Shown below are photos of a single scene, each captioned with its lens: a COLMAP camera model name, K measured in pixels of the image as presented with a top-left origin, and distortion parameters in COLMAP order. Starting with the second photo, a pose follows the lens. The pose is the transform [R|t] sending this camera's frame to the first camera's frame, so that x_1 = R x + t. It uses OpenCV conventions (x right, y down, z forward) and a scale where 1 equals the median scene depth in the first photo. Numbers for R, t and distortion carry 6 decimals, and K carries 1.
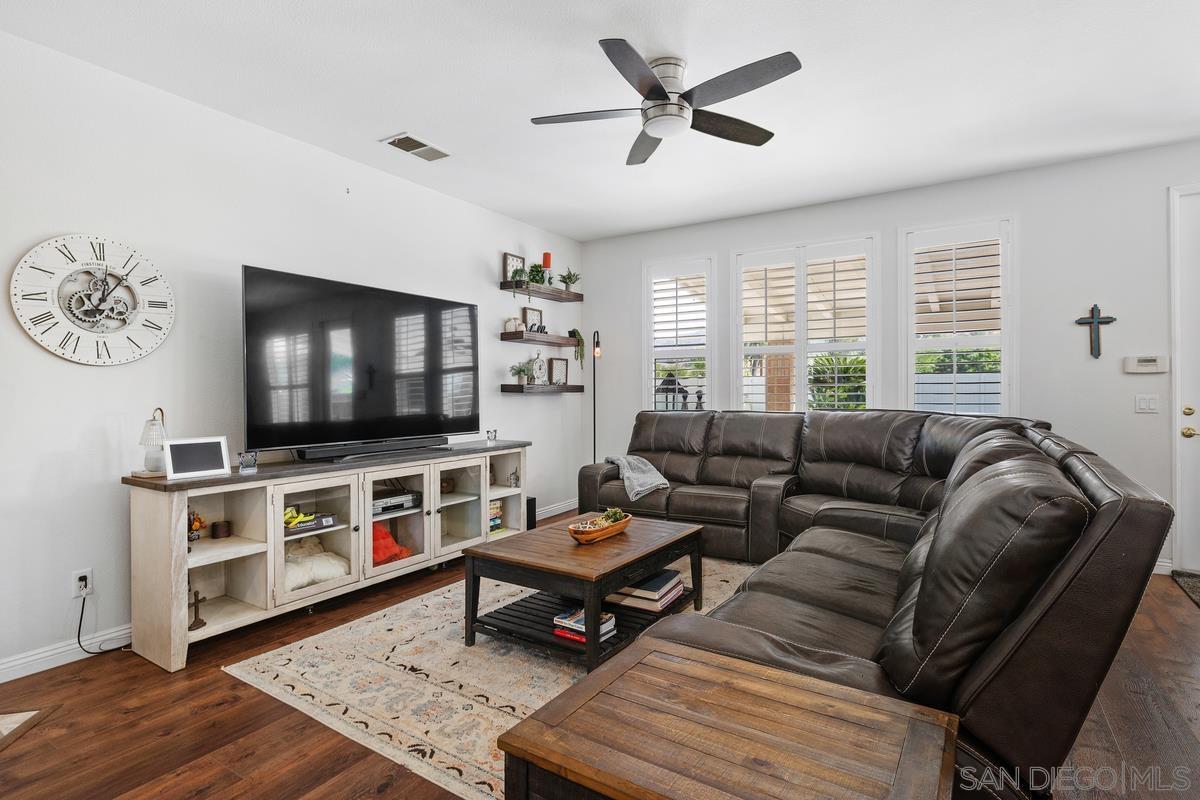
lens RADIAL K [[585.3, 0, 600.9], [0, 585.3, 384.8], [0, 0, 1]] dist [0.001280, 0.000431]
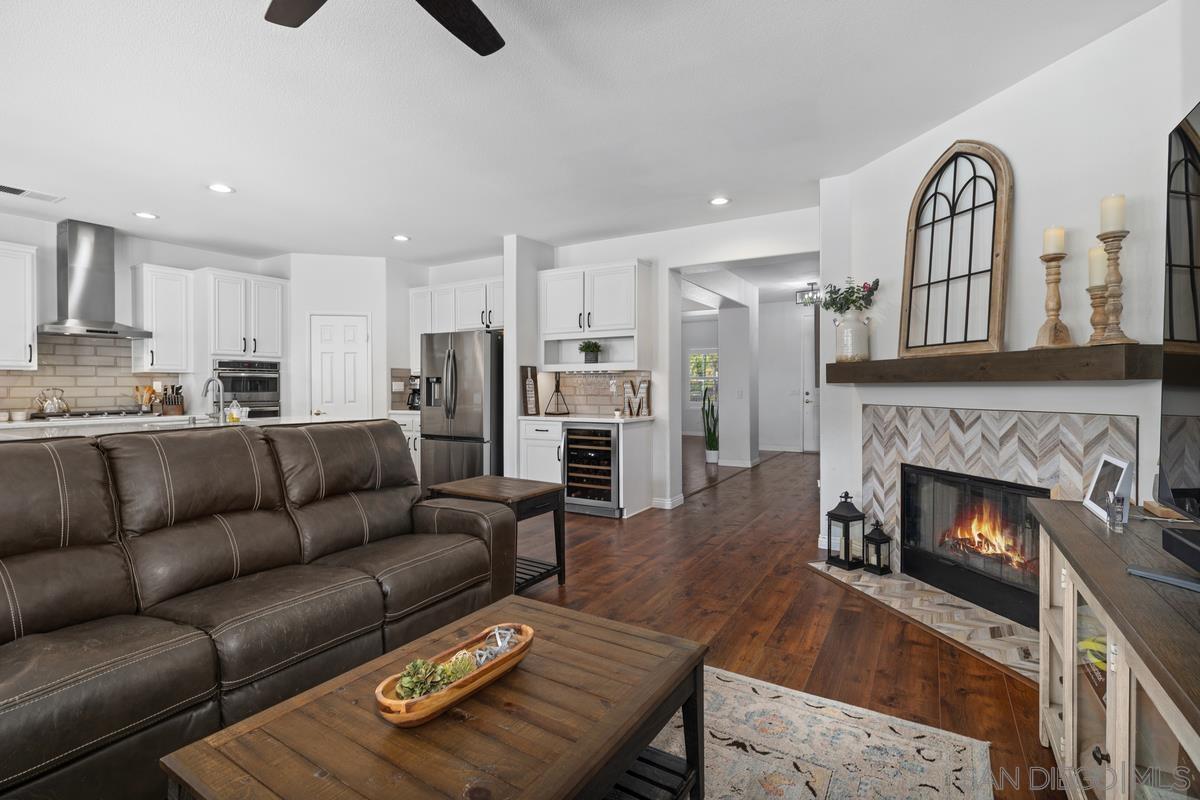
lens RADIAL K [[563.7, 0, 600.0], [0, 563.7, 400.0], [0, 0, 1]] dist [0.001115, 0.000323]
pose [[-0.999933, -0.000710, -0.011573, -0.136673], [-0.000818, 0.999957, 0.009274, 0.031325], [0.011566, 0.009283, -0.999890, 1.820964]]
